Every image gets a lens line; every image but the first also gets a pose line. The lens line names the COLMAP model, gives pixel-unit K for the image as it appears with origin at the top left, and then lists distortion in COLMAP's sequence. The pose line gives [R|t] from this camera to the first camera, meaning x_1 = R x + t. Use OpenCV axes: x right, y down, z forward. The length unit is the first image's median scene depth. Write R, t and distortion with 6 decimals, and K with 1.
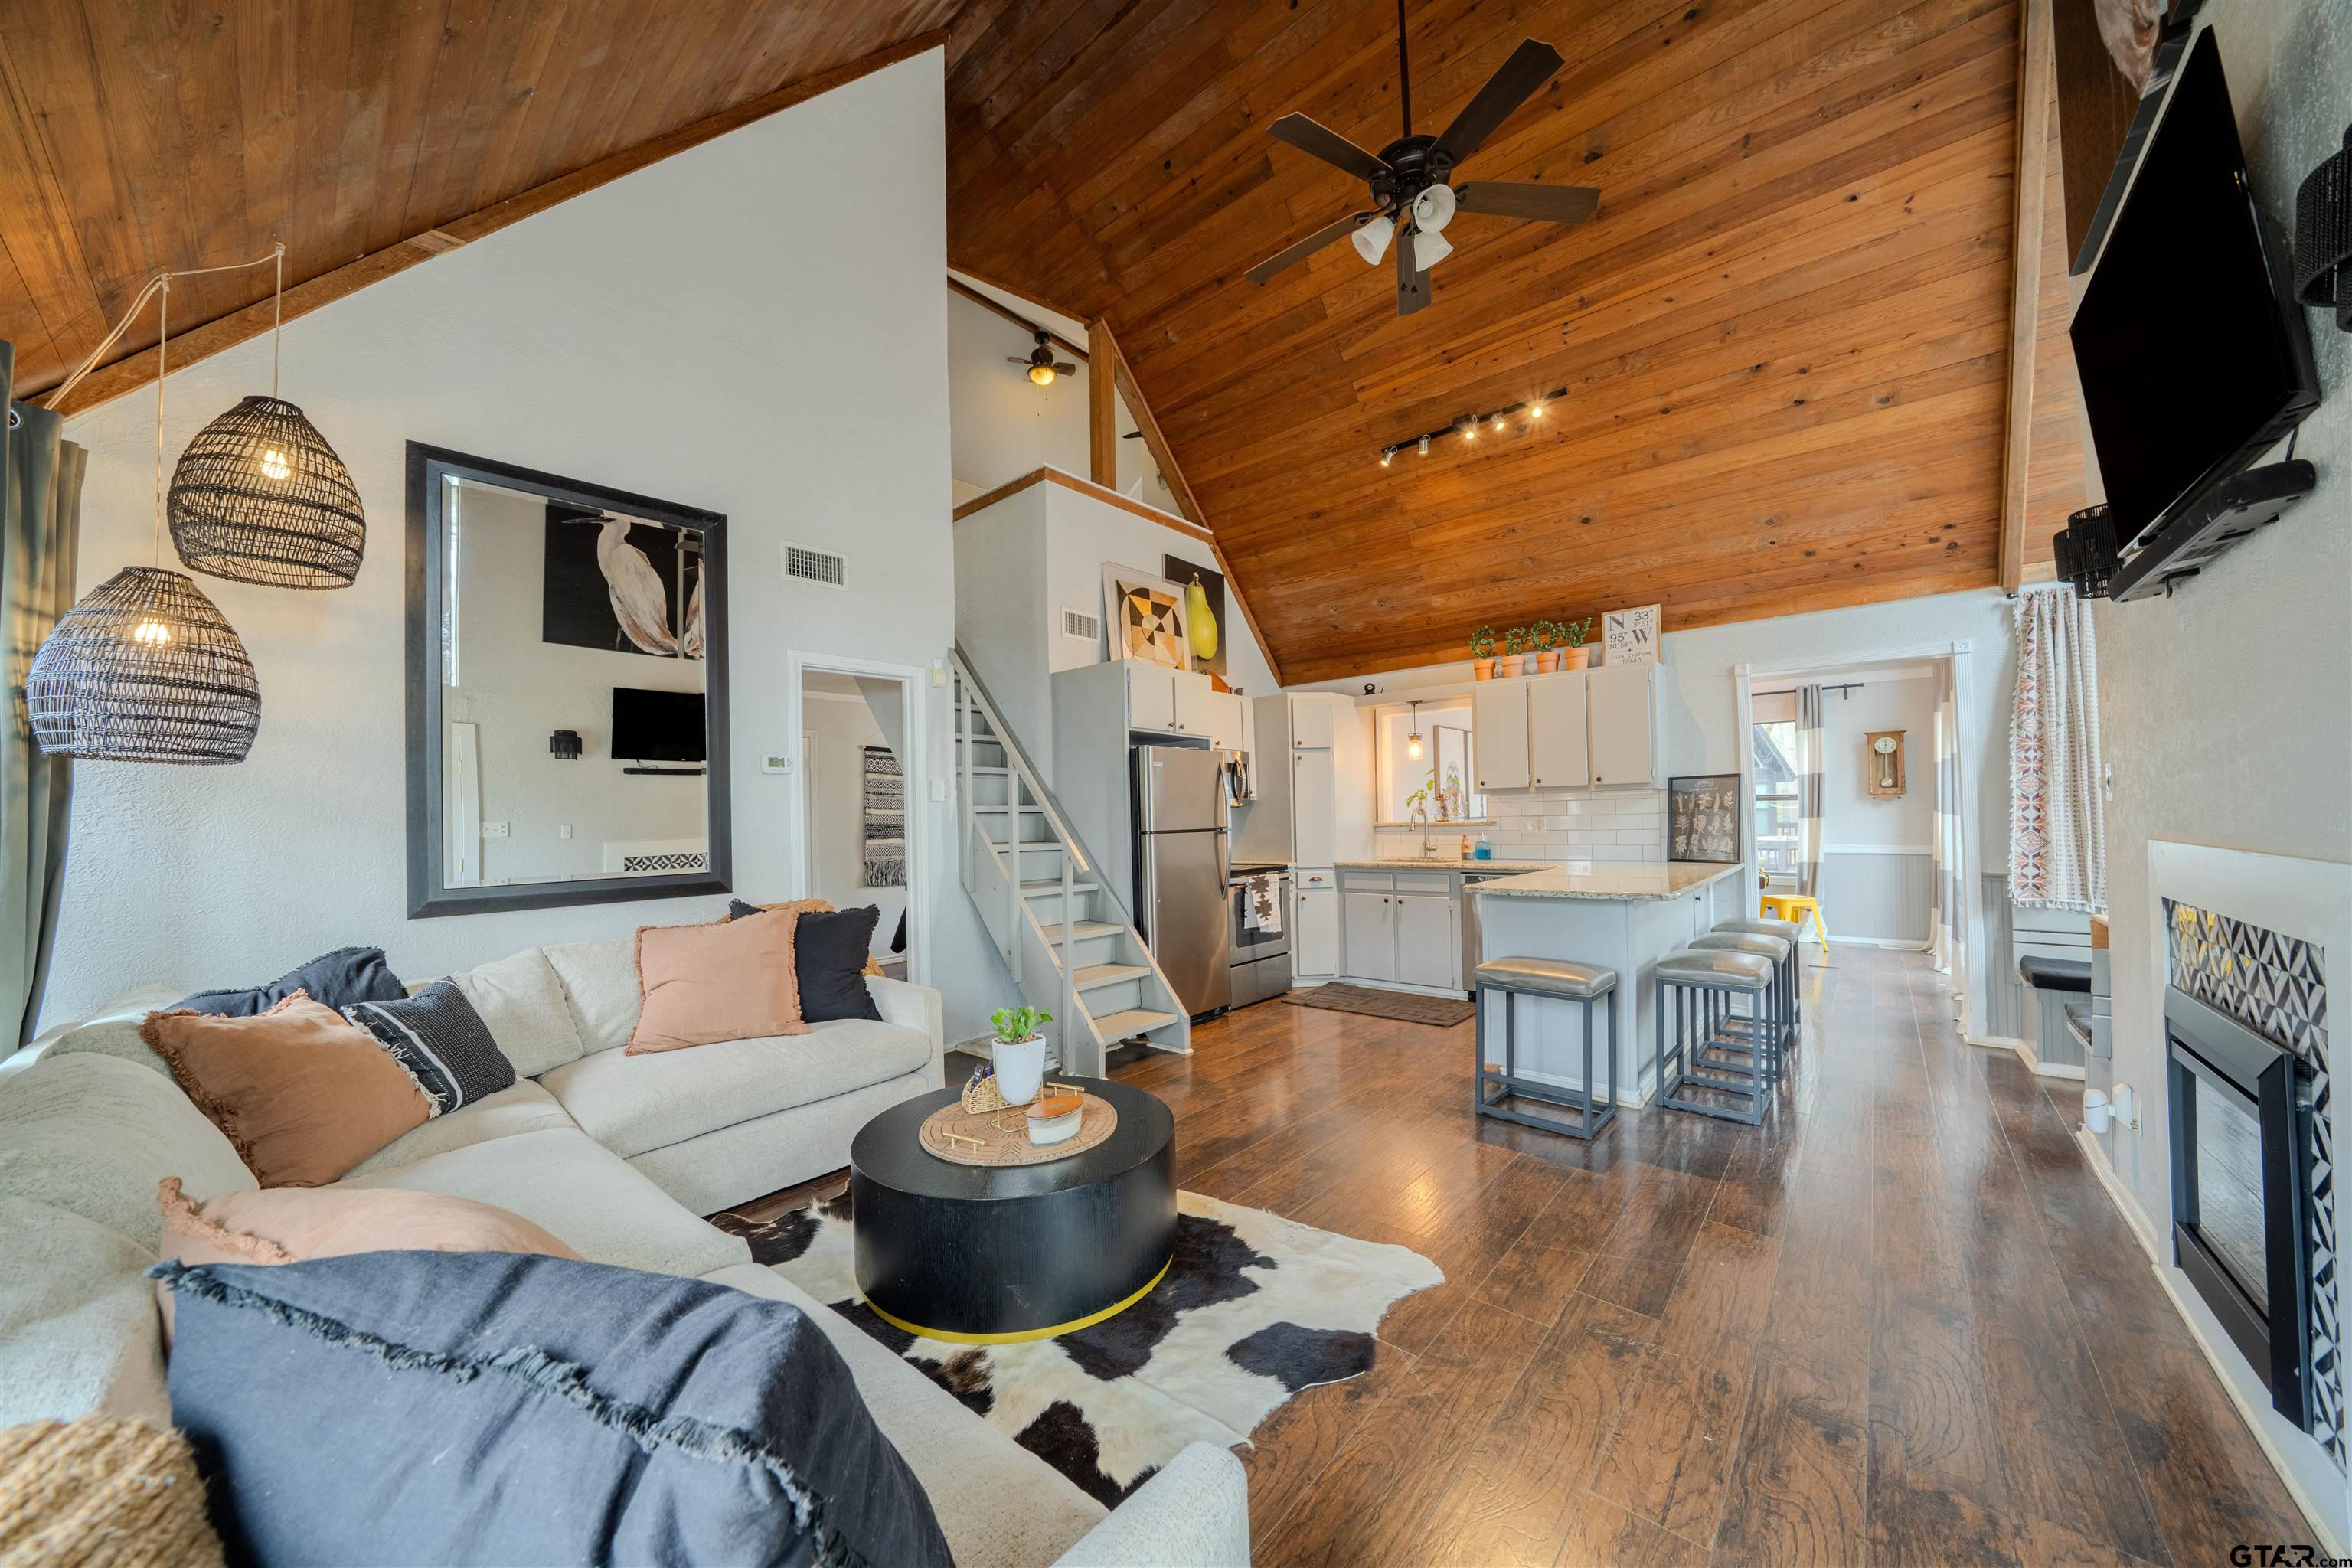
lens RADIAL K [[815.3, 0, 1157.6], [0, 815.3, 802.2], [0, 0, 1]] dist [-0.022645, 0.000029]
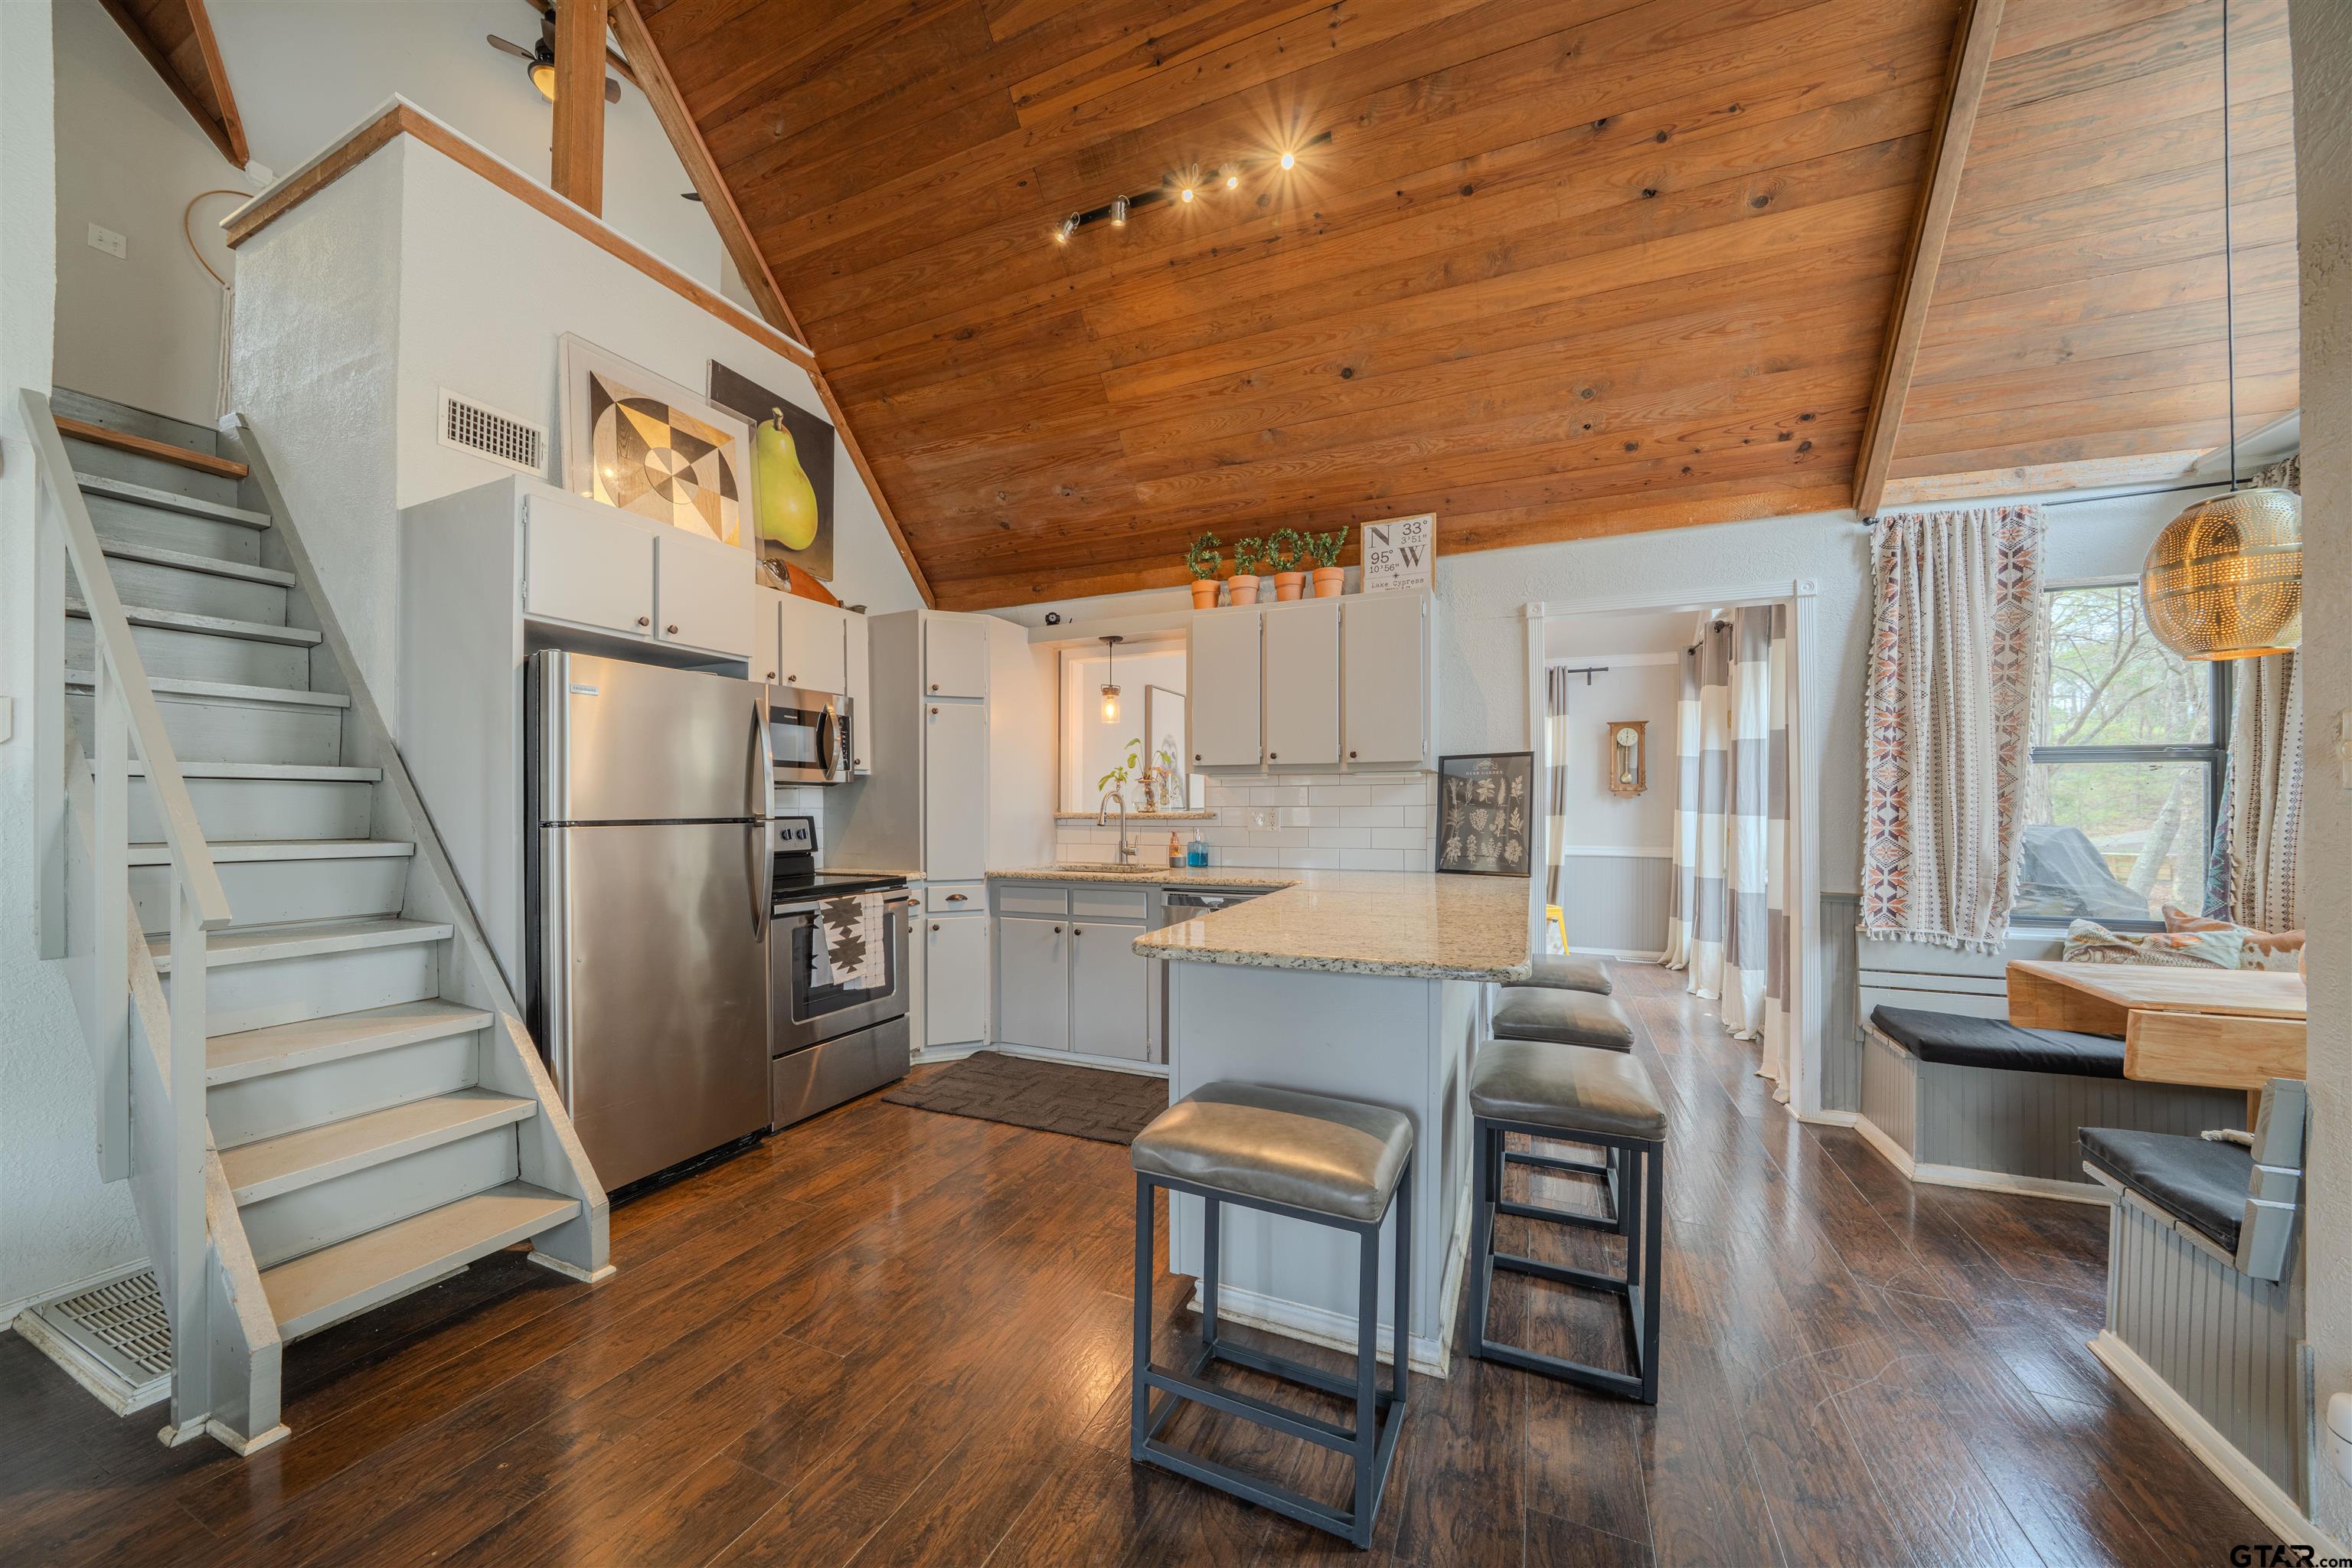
lens RADIAL K [[831.7, 0, 1157.6], [0, 831.7, 800.5], [0, 0, 1]] dist [-0.020168, 0.000233]
pose [[0.953789, 0.019943, 0.299816, 0.165620], [-0.023167, 0.999706, 0.007202, 0.009222], [-0.299584, -0.013815, 0.953970, 0.356532]]
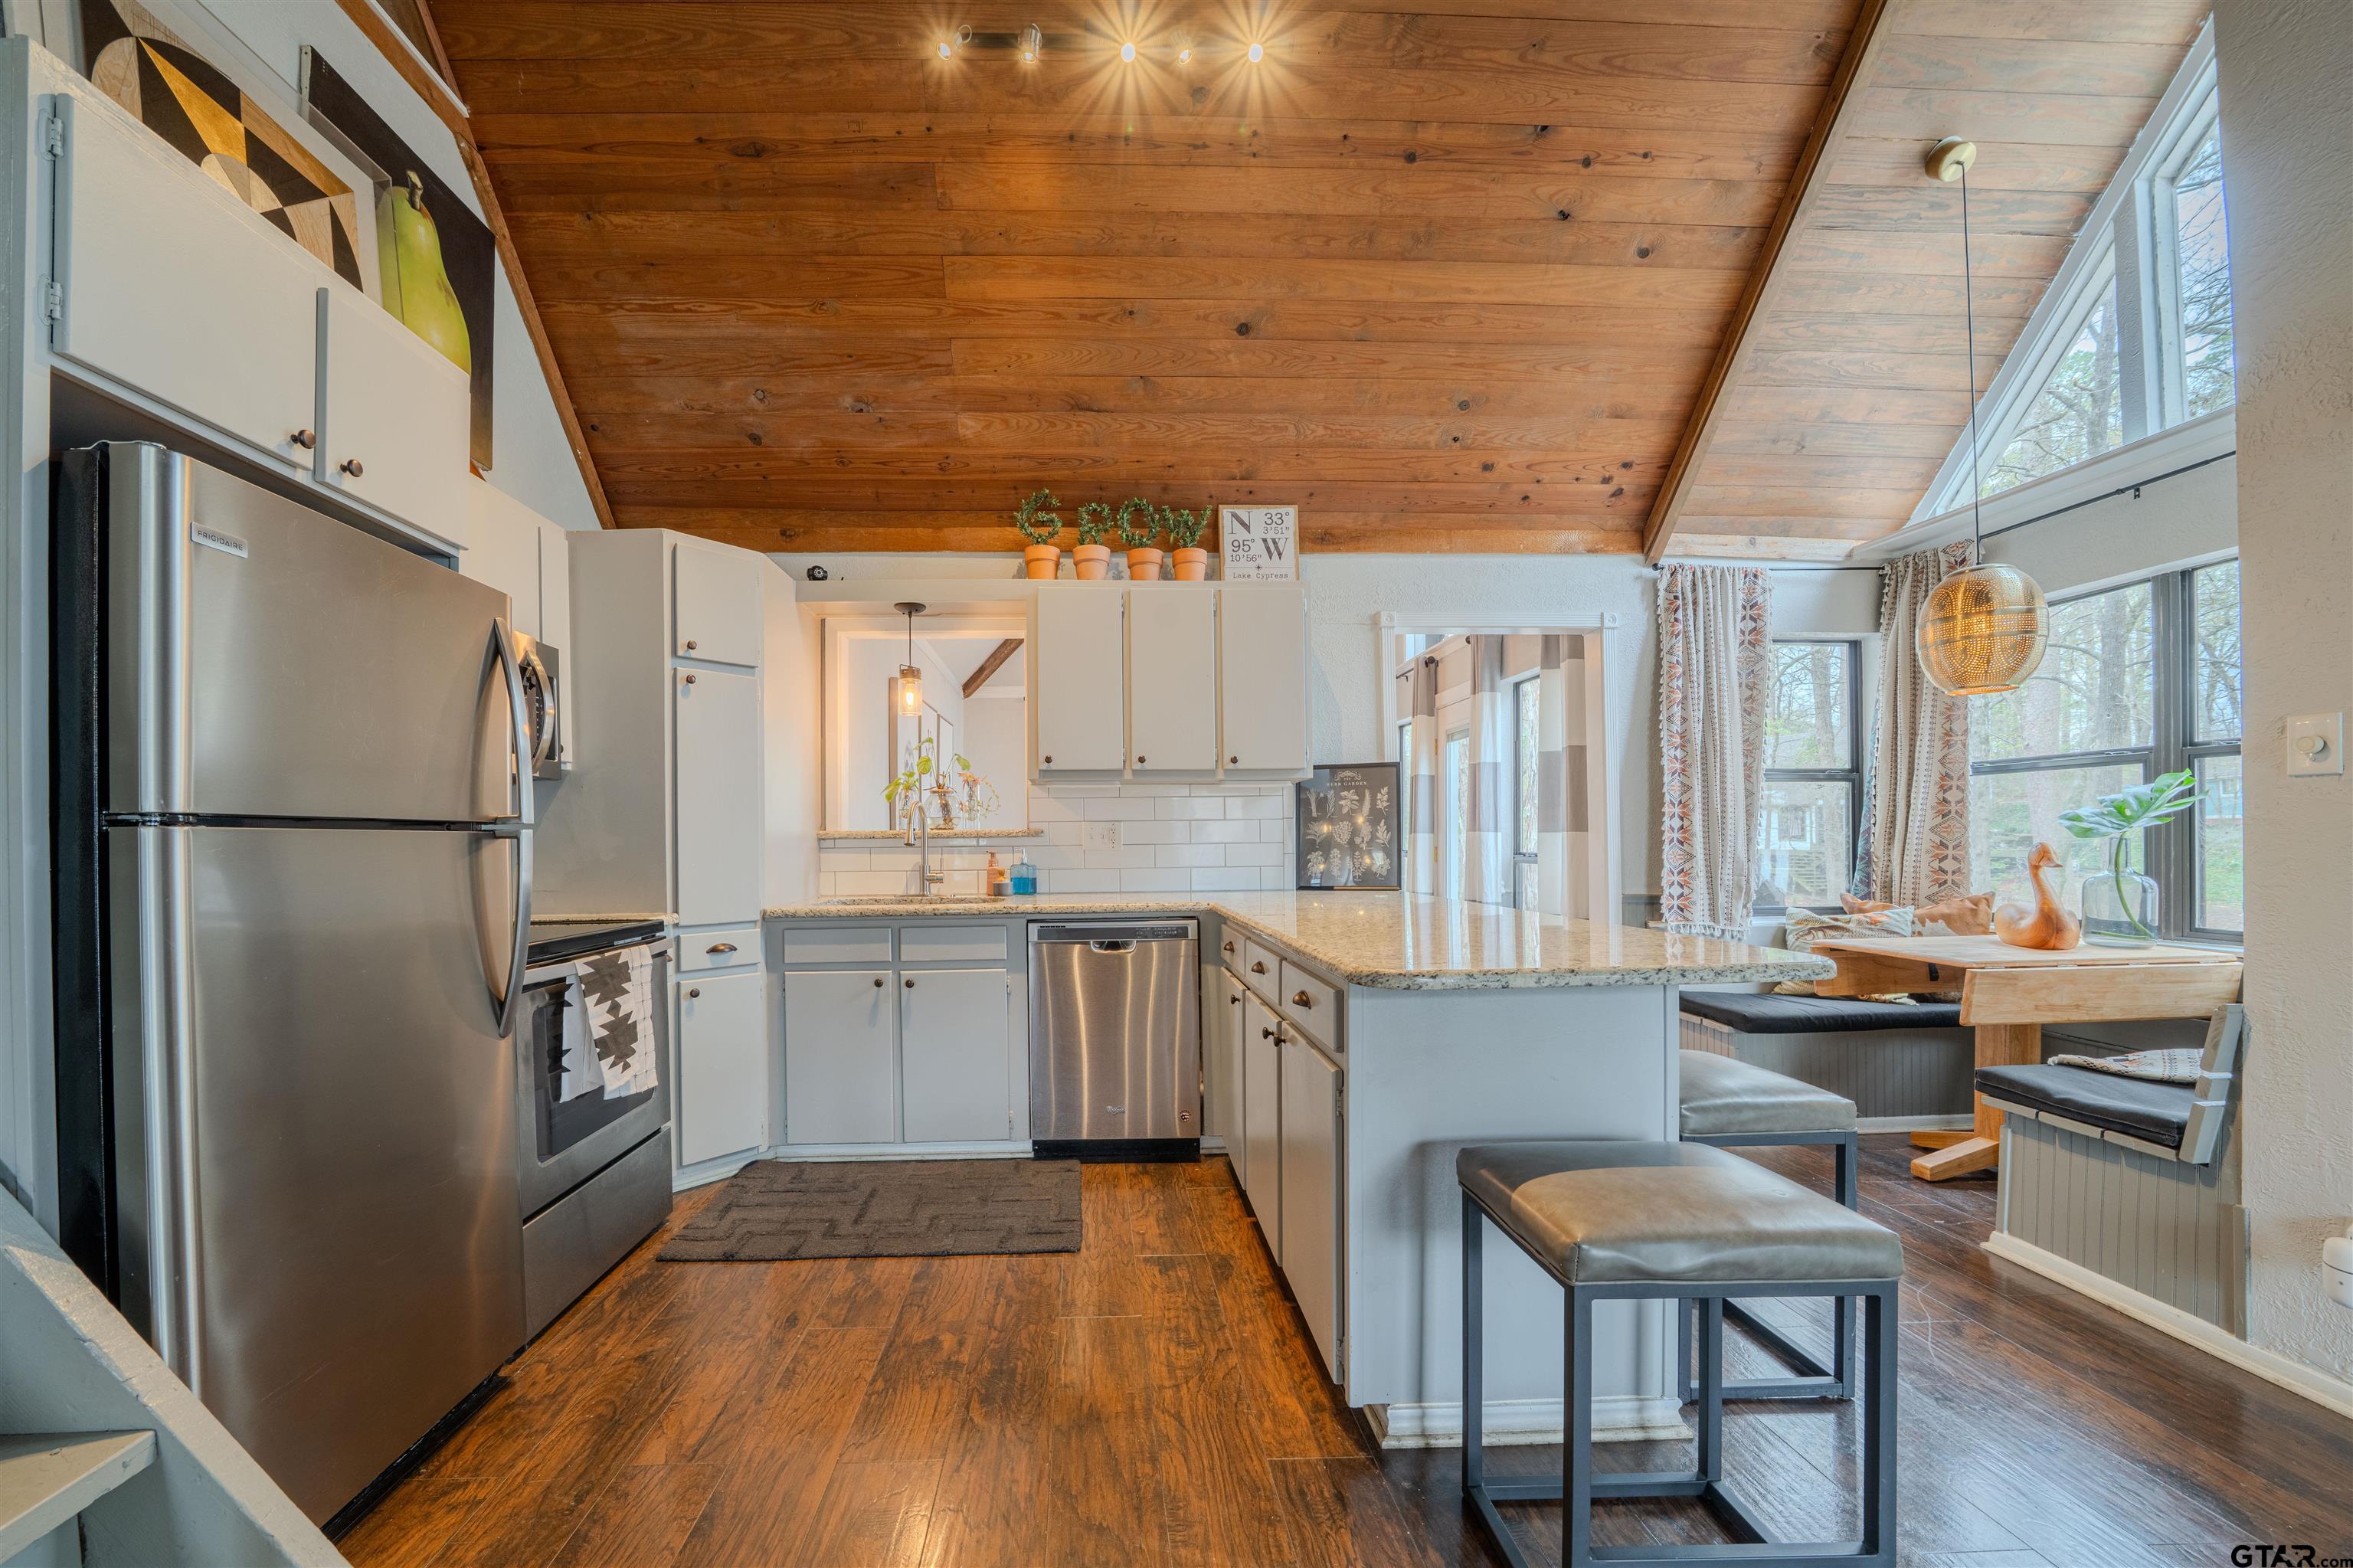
lens RADIAL K [[874.0, 0, 1112.7], [0, 874.0, 837.6], [0, 0, 1]] dist [-0.023847, 0.000288]
pose [[0.725328, 0.015728, 0.688223, 0.018054], [-0.019066, 0.999814, -0.002755, 0.033221], [-0.688139, -0.011123, 0.725494, 0.557370]]
